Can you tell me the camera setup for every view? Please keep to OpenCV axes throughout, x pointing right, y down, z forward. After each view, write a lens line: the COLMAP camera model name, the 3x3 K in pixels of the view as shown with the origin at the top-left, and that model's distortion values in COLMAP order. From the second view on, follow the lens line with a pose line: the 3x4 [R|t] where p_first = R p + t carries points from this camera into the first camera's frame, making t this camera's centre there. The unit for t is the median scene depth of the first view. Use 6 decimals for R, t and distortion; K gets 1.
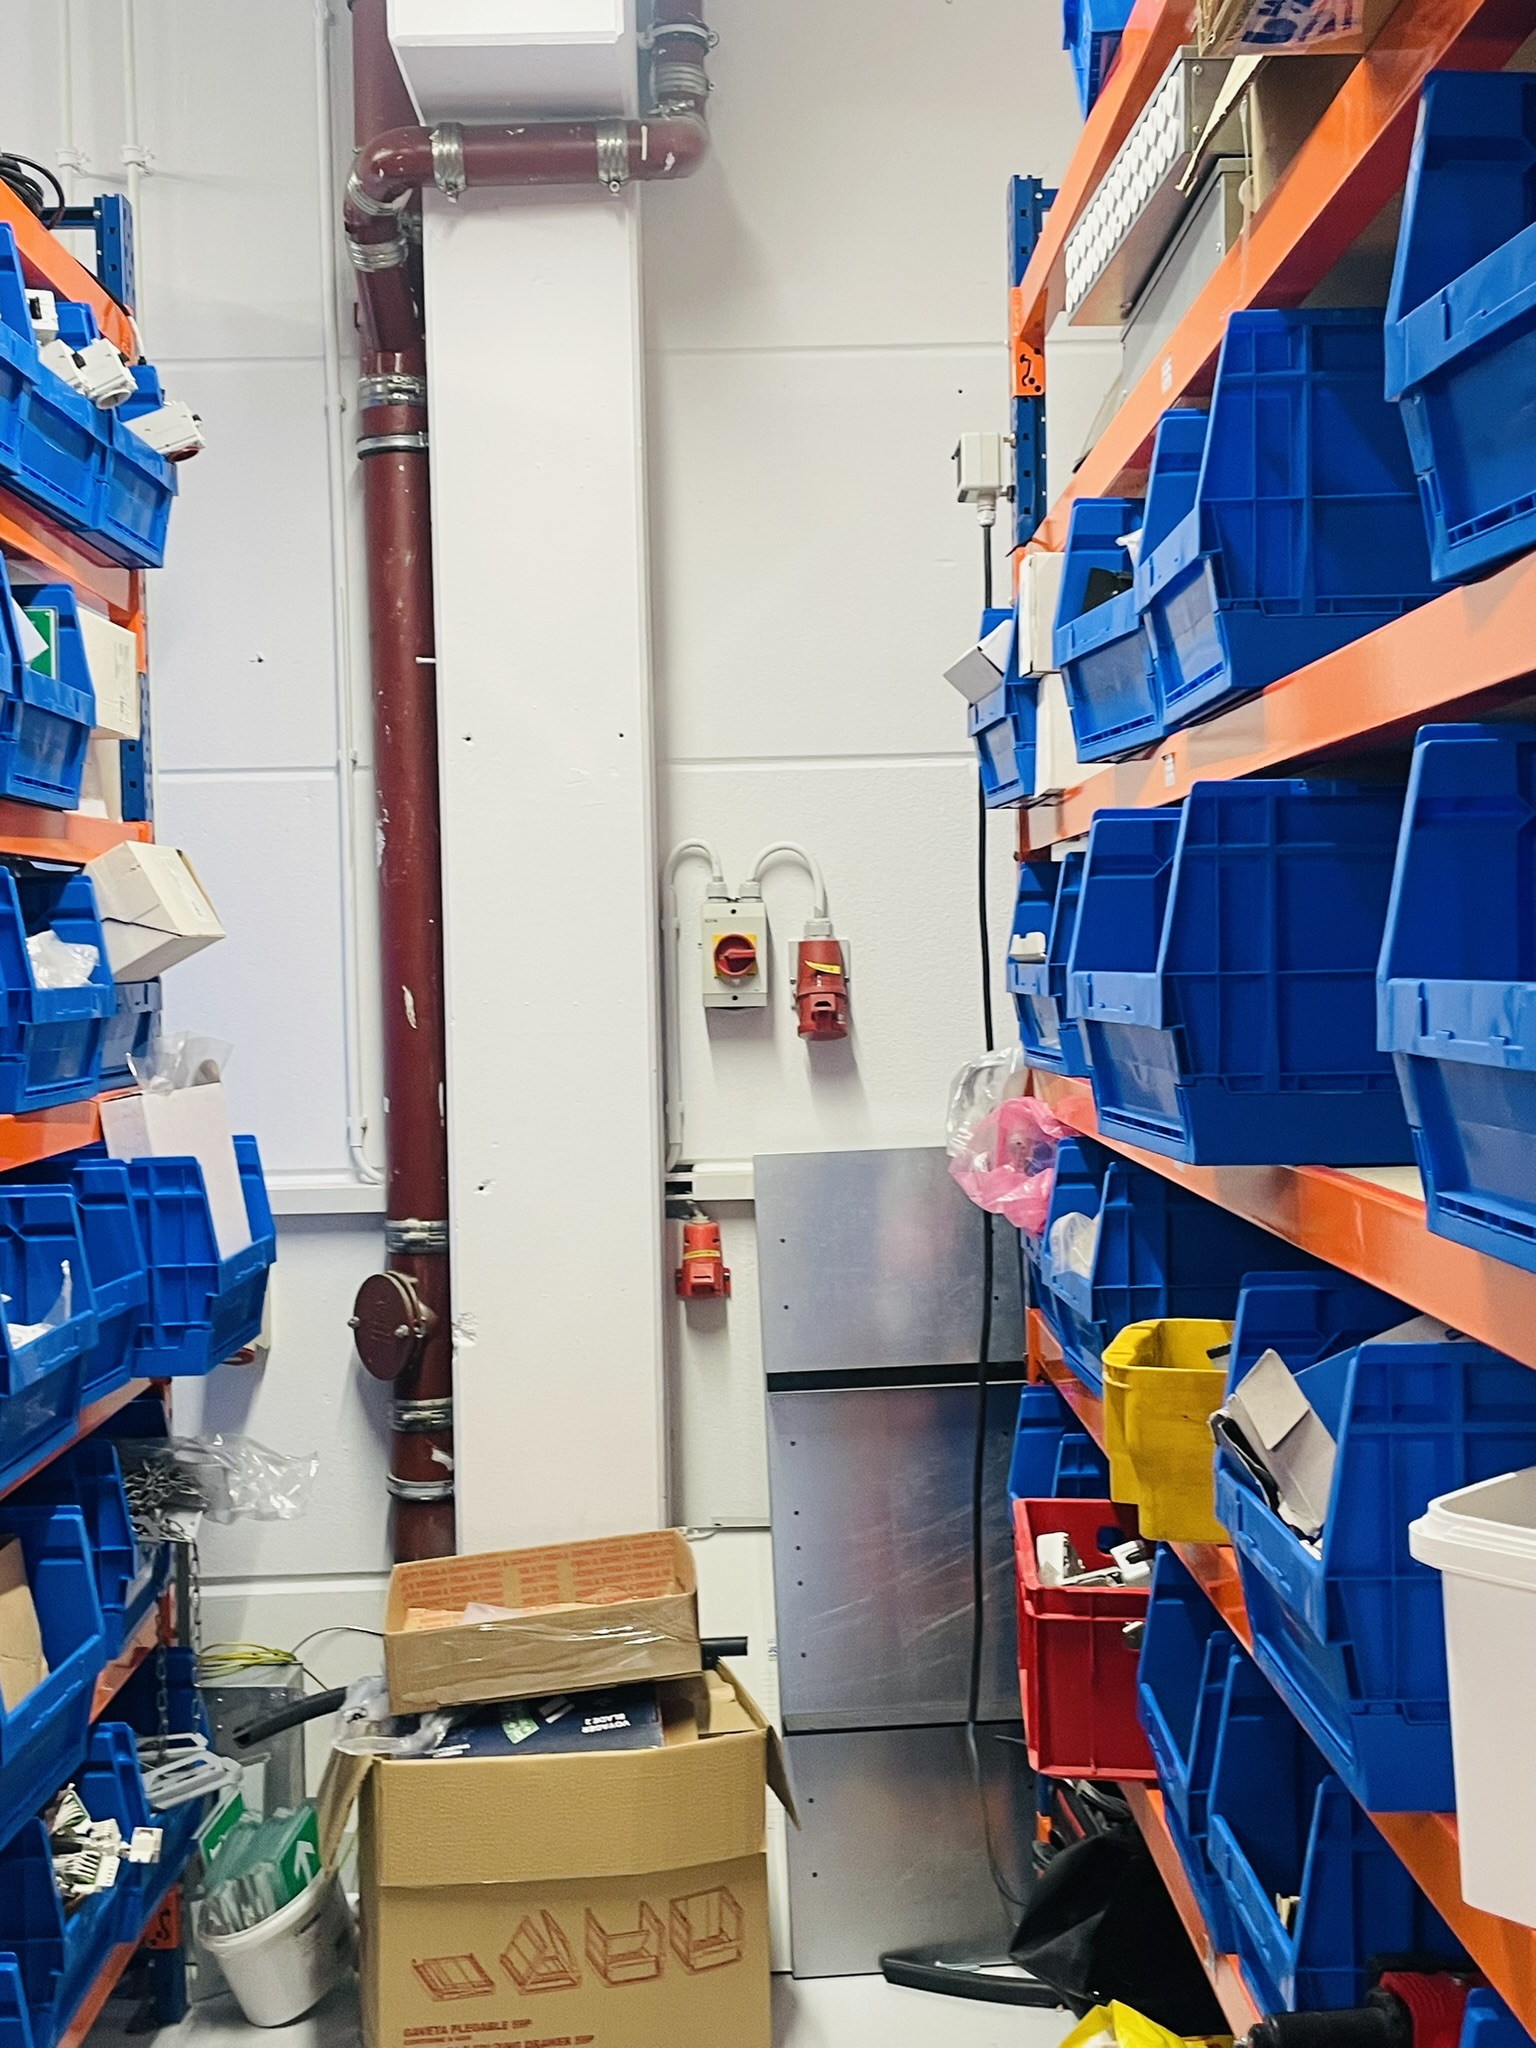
lens RADIAL K [[2261.4, 0, 768.0], [0, 2261.4, 1024.0], [0, 0, 1]] dist [0.007968, 0.006144]
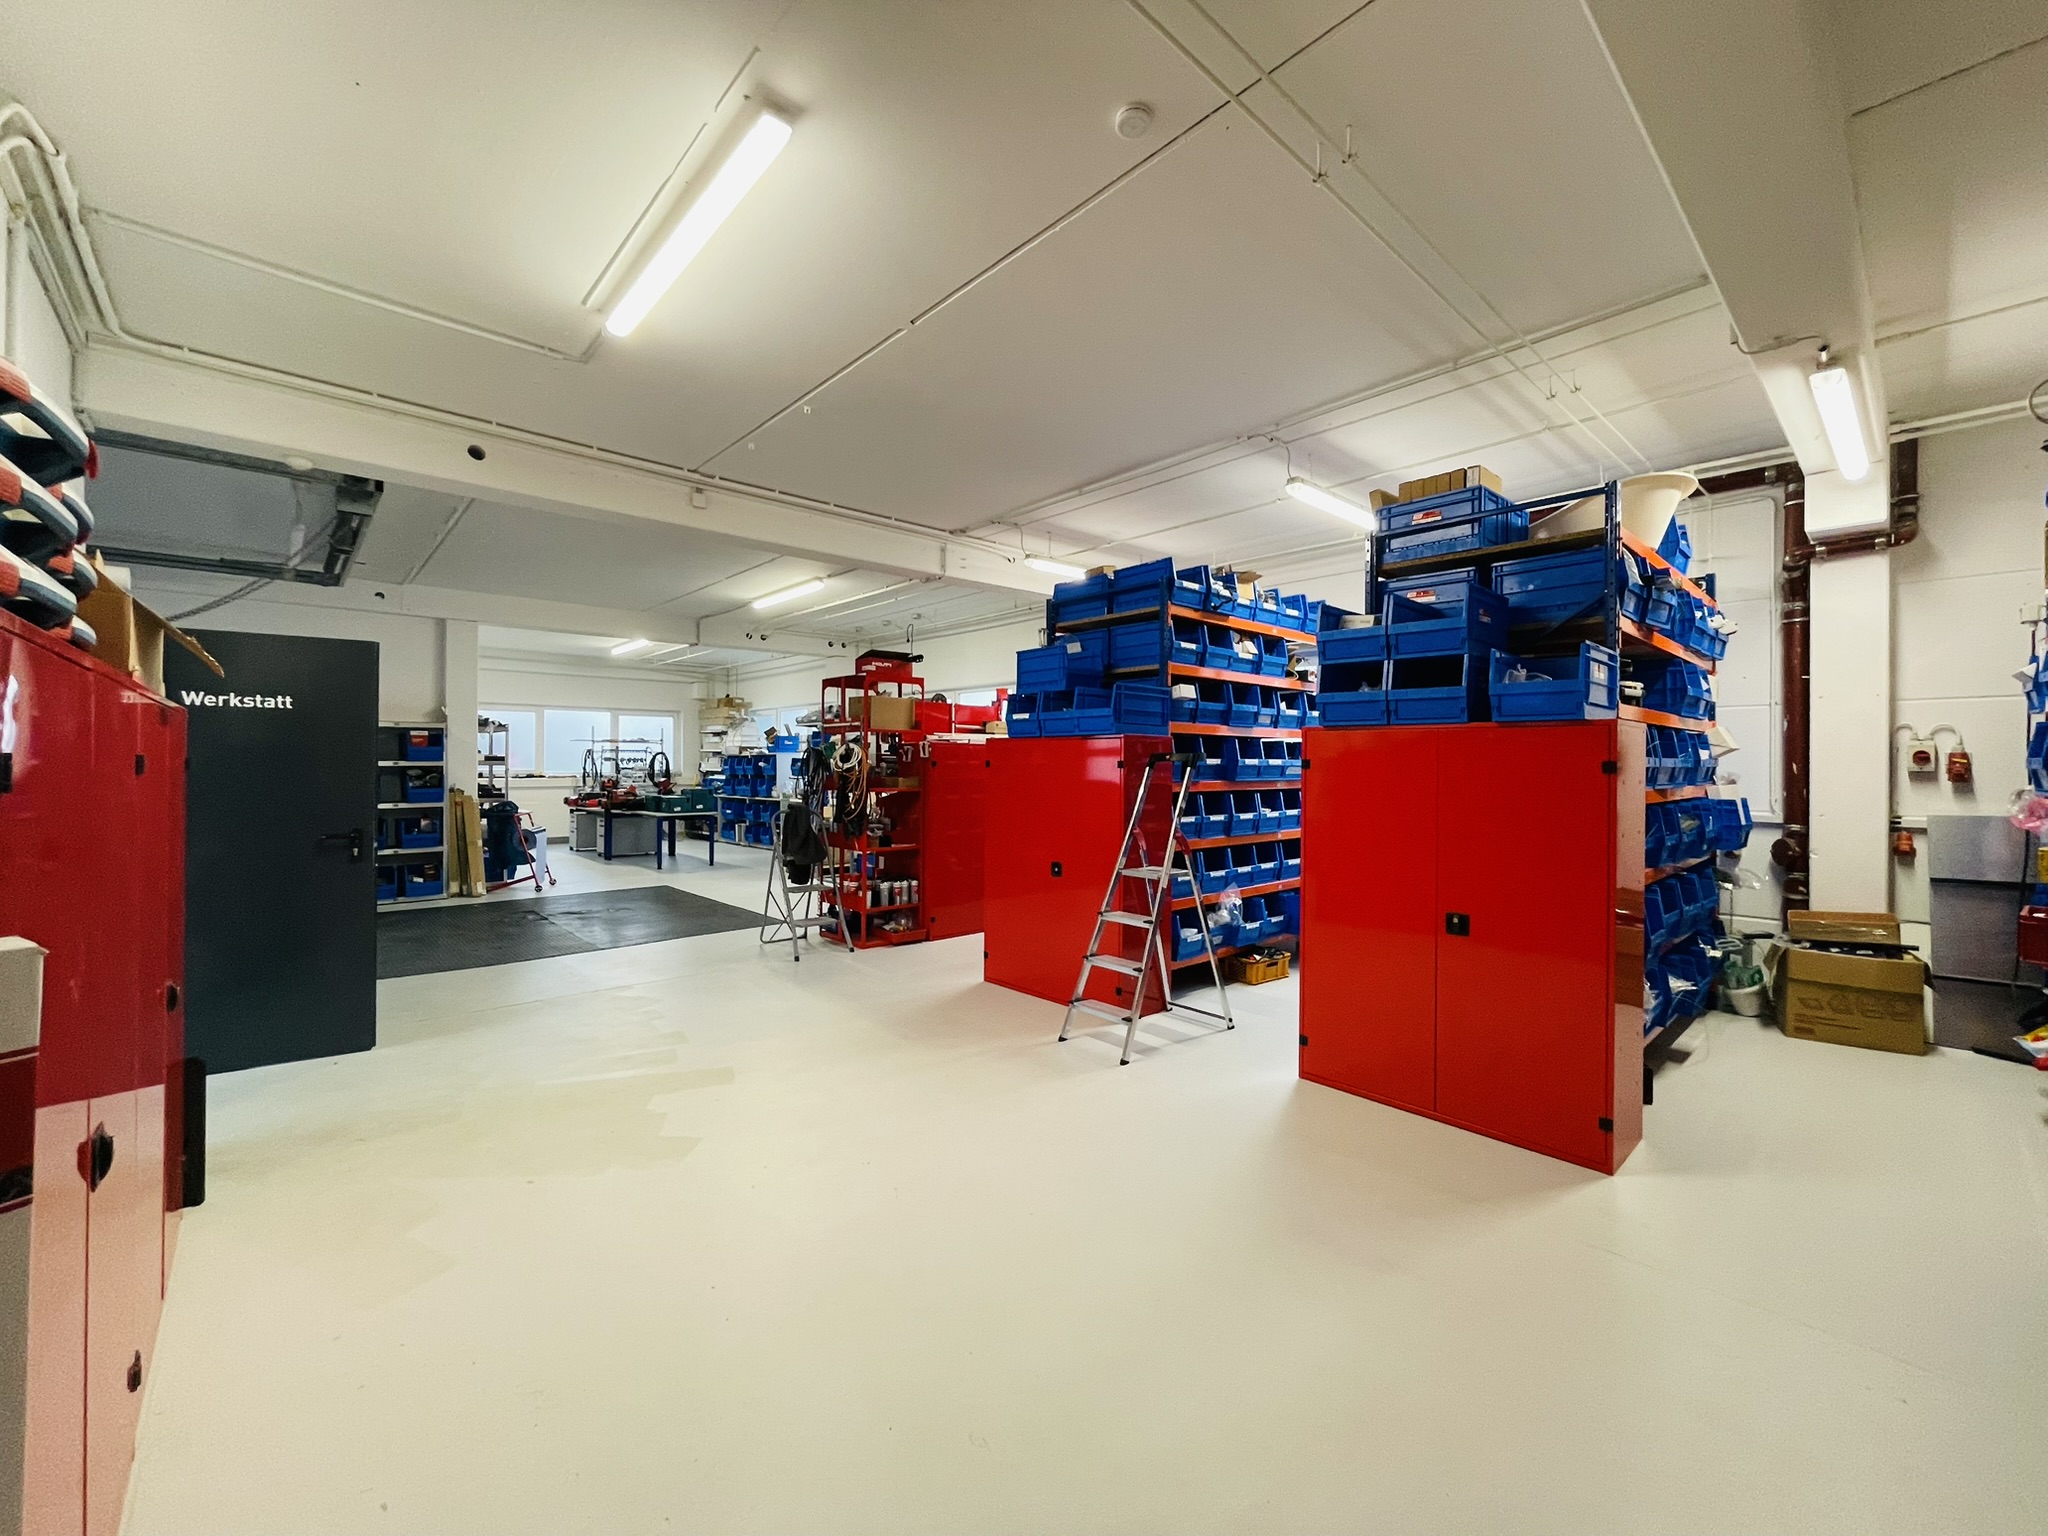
lens RADIAL K [[830.7, 0, 1034.7], [0, 830.7, 759.2], [0, 0, 1]] dist [-0.000353, -0.000408]
pose [[0.667449, 0.022977, -0.744301, 0.026001], [-0.041361, 0.999125, -0.006246, 0.039415], [0.743506, 0.034954, 0.667815, -0.888094]]
